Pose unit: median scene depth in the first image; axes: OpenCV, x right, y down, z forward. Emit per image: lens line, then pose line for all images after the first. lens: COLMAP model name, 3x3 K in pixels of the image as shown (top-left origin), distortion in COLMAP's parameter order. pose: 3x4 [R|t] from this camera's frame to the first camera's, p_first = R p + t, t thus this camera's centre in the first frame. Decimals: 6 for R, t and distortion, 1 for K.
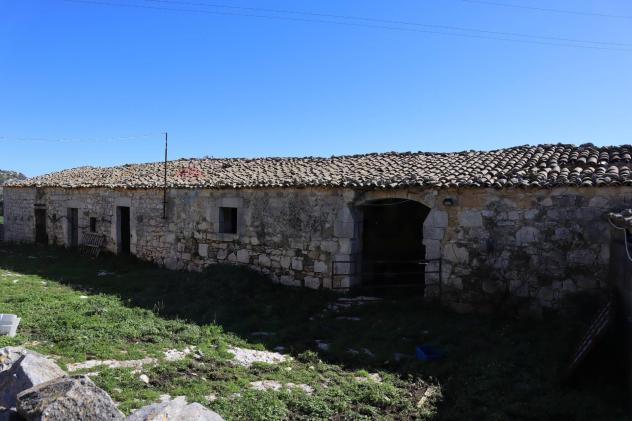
lens RADIAL K [[438.5, 0, 314.7], [0, 438.5, 214.8], [0, 0, 1]] dist [-0.129697, 0.085273]
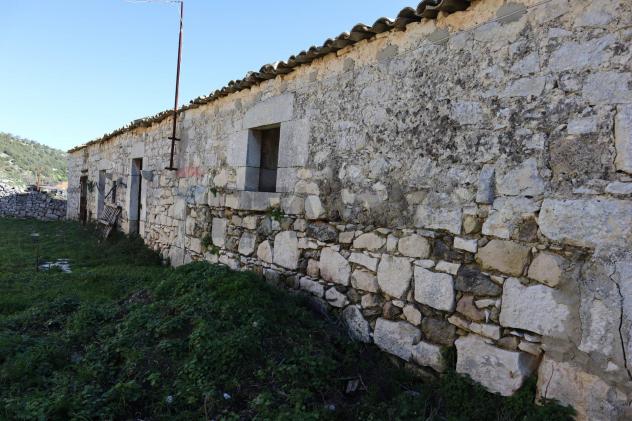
lens RADIAL K [[438.5, 0, 314.7], [0, 438.5, 214.8], [0, 0, 1]] dist [-0.129697, 0.085273]
pose [[0.948458, 0.055060, -0.312084, -0.025677], [-0.063924, 0.997788, -0.018235, 0.070470], [0.310390, 0.037244, 0.949880, 0.652466]]
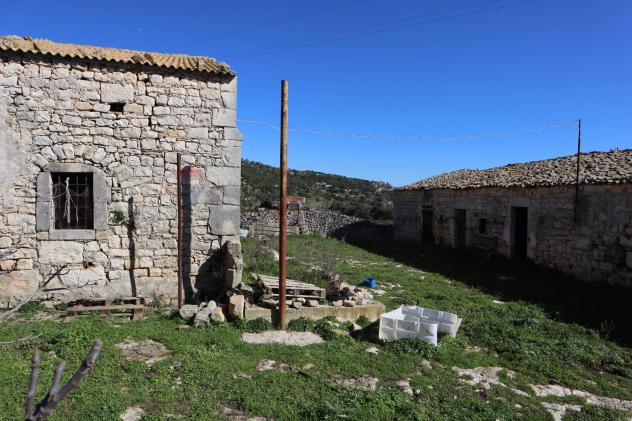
lens RADIAL K [[438.5, 0, 314.7], [0, 438.5, 214.8], [0, 0, 1]] dist [-0.129697, 0.085273]
pose [[0.714527, 0.009065, -0.699549, -0.151799], [-0.019183, 0.999794, -0.006637, 0.015528], [0.699344, 0.018162, 0.714554, 0.046909]]
